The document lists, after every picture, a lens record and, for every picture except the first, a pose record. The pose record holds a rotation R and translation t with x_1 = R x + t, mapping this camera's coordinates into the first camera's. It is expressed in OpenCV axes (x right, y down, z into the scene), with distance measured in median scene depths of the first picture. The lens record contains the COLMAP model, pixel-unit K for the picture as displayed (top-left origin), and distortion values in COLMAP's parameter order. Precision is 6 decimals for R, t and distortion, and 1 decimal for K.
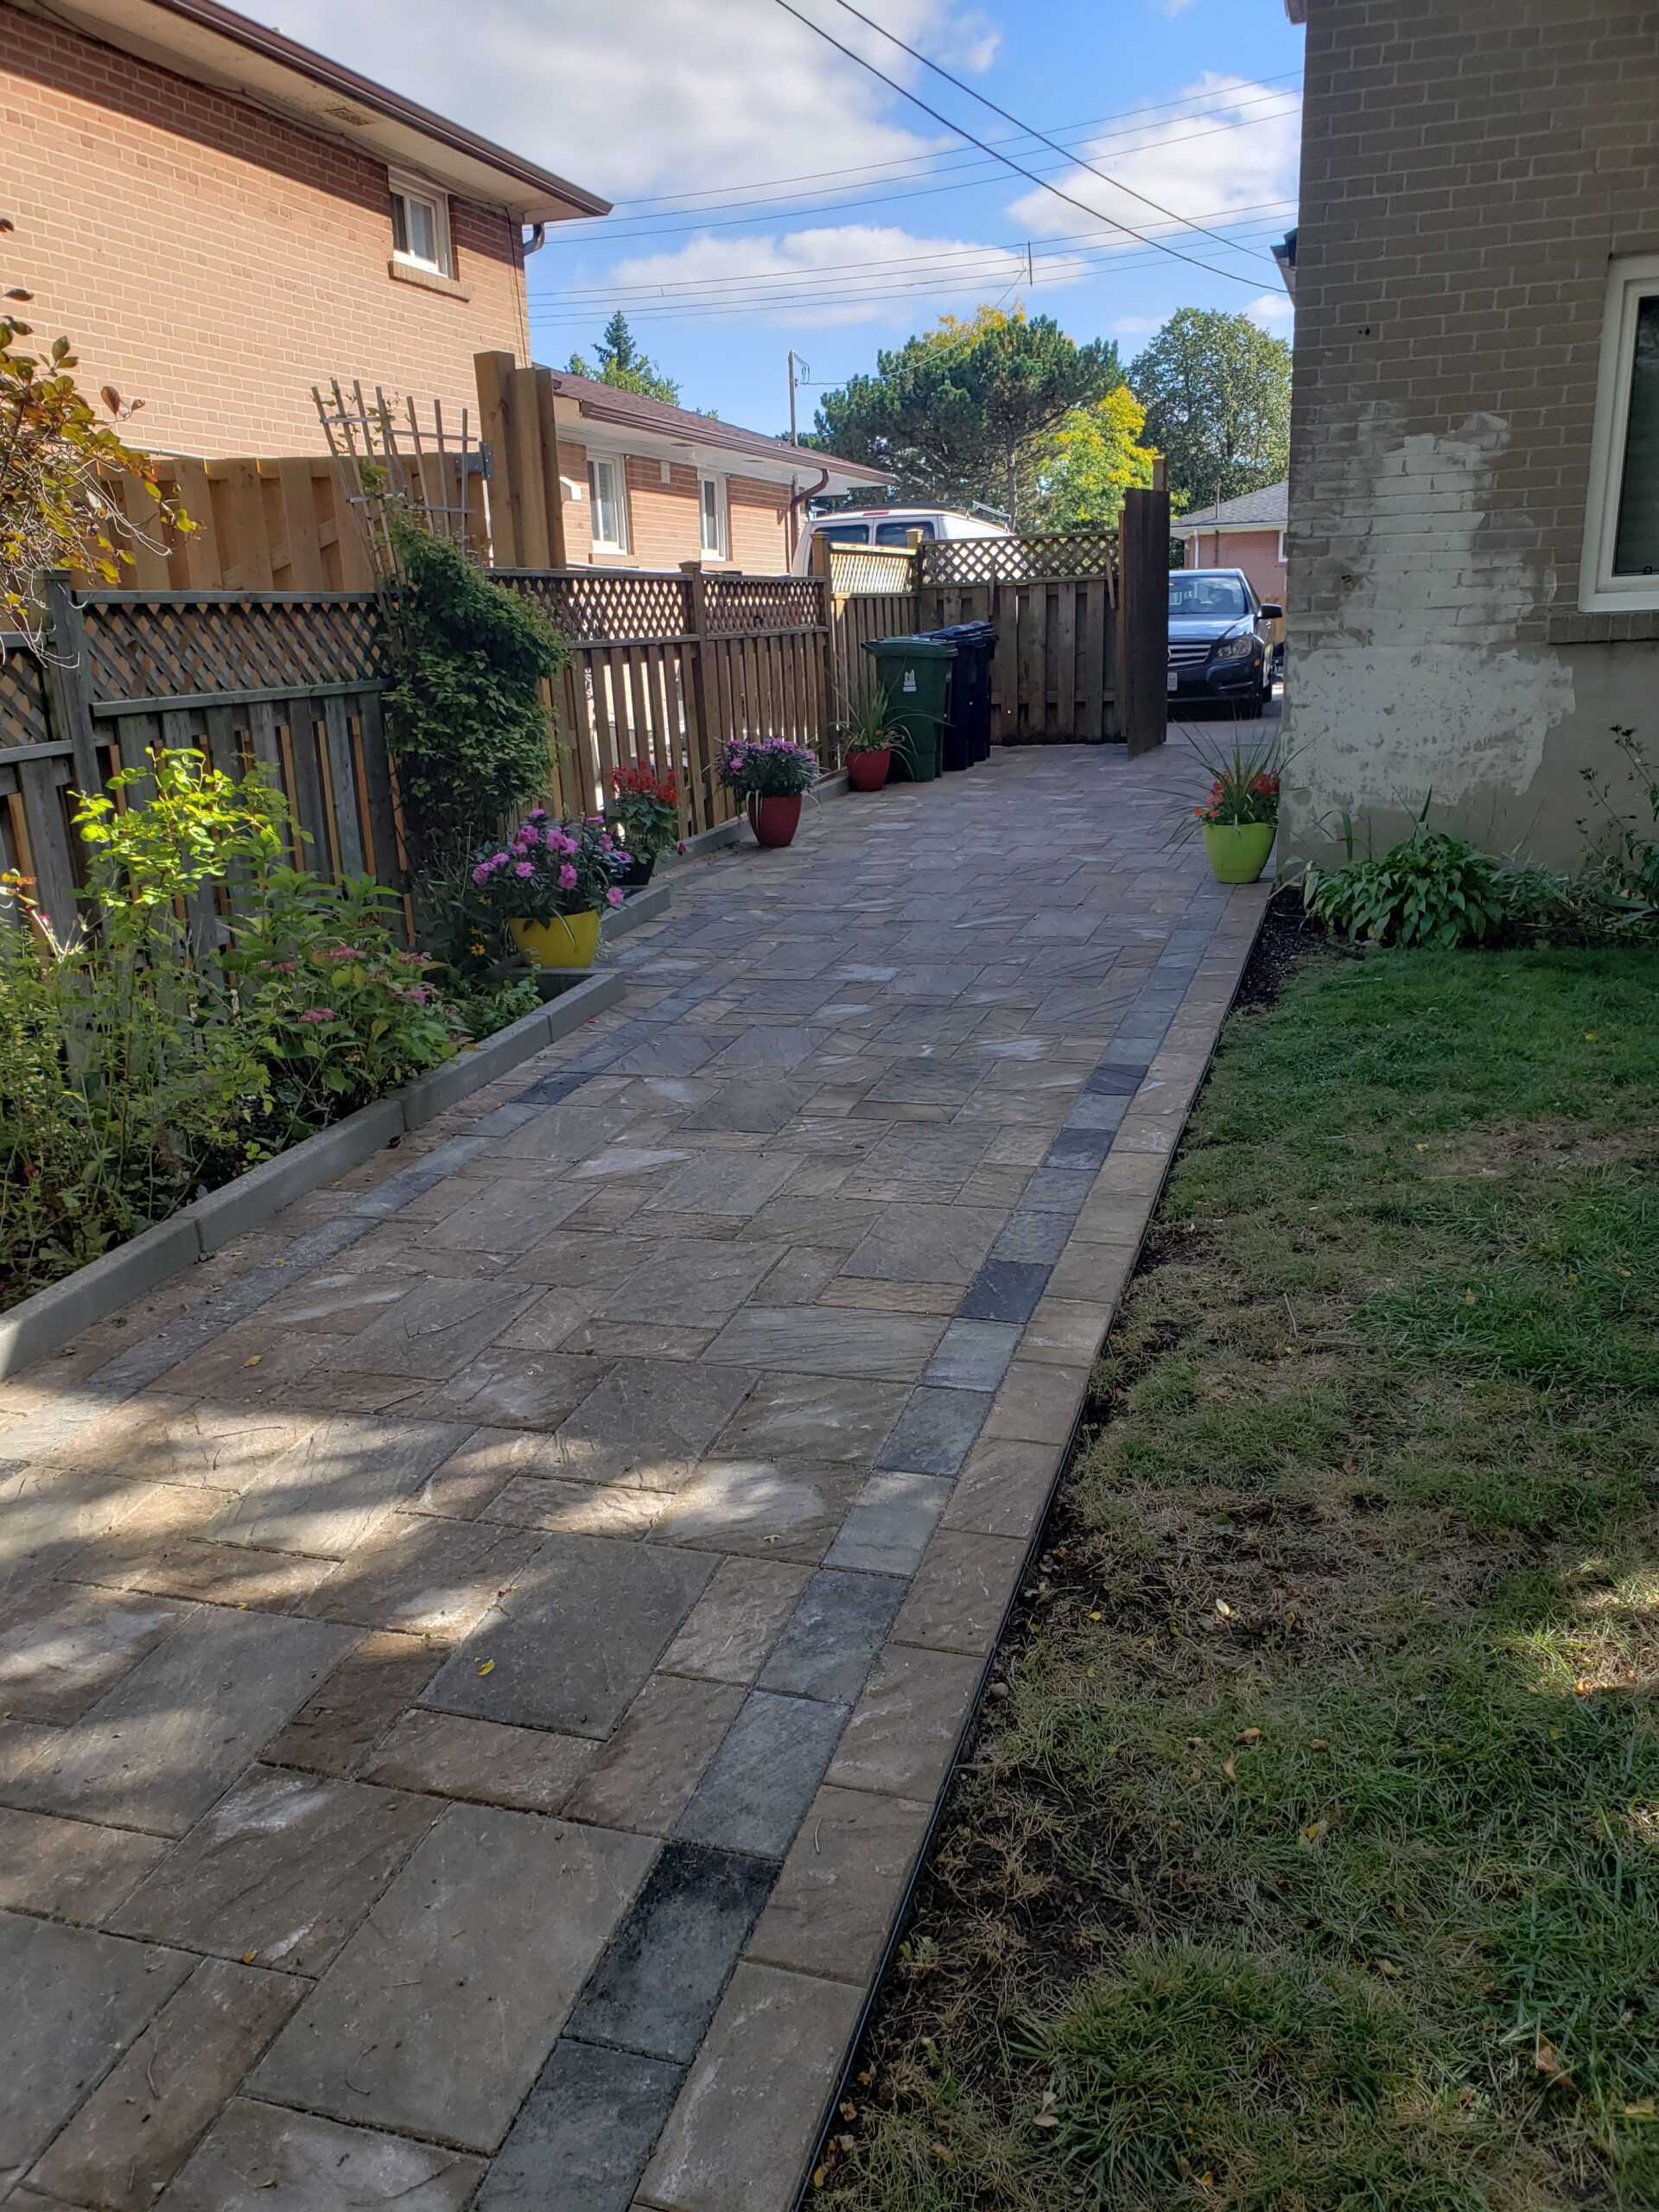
lens RADIAL K [[1714.0, 0, 816.7], [0, 1714.0, 1075.1], [0, 0, 1]] dist [0.049442, 0.010349]
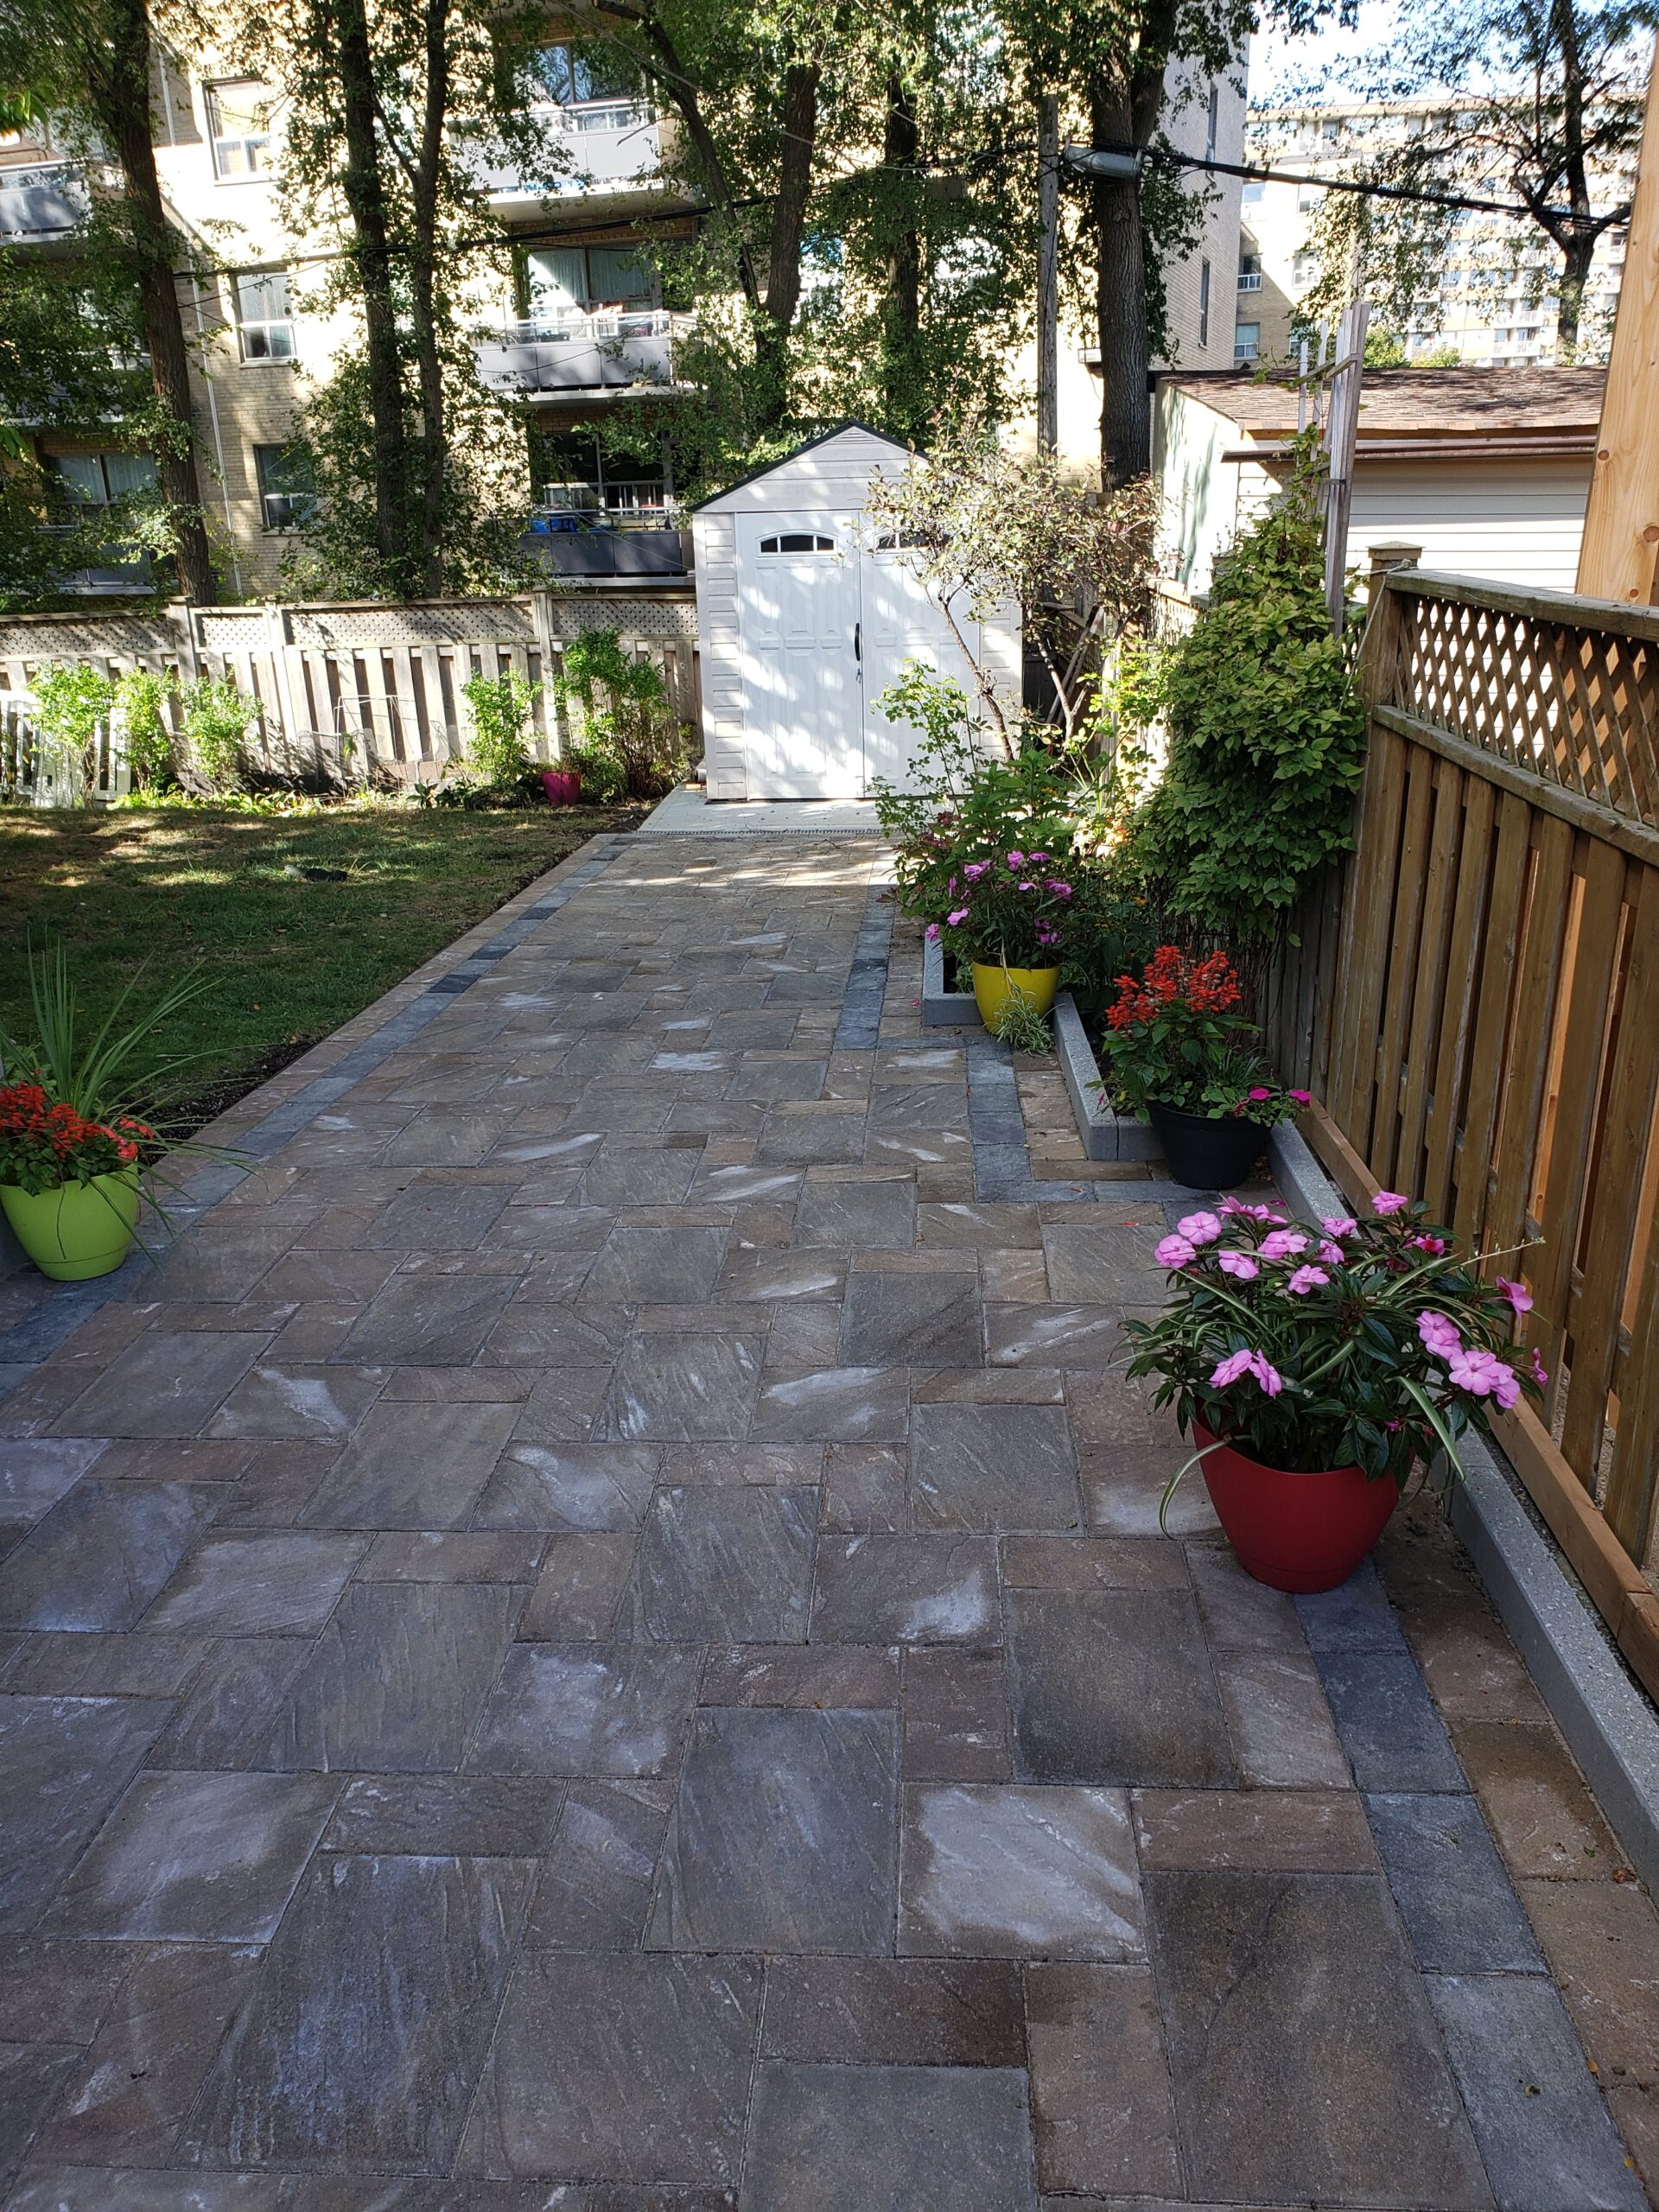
lens RADIAL K [[1812.6, 0, 836.0], [0, 1812.6, 1128.4], [0, 0, 1]] dist [0.162814, -0.307218]
pose [[-0.966077, 0.139066, -0.217616, 0.146512], [-0.007198, 0.827811, 0.560960, -0.498347], [0.258156, 0.543497, -0.798728, 1.587051]]
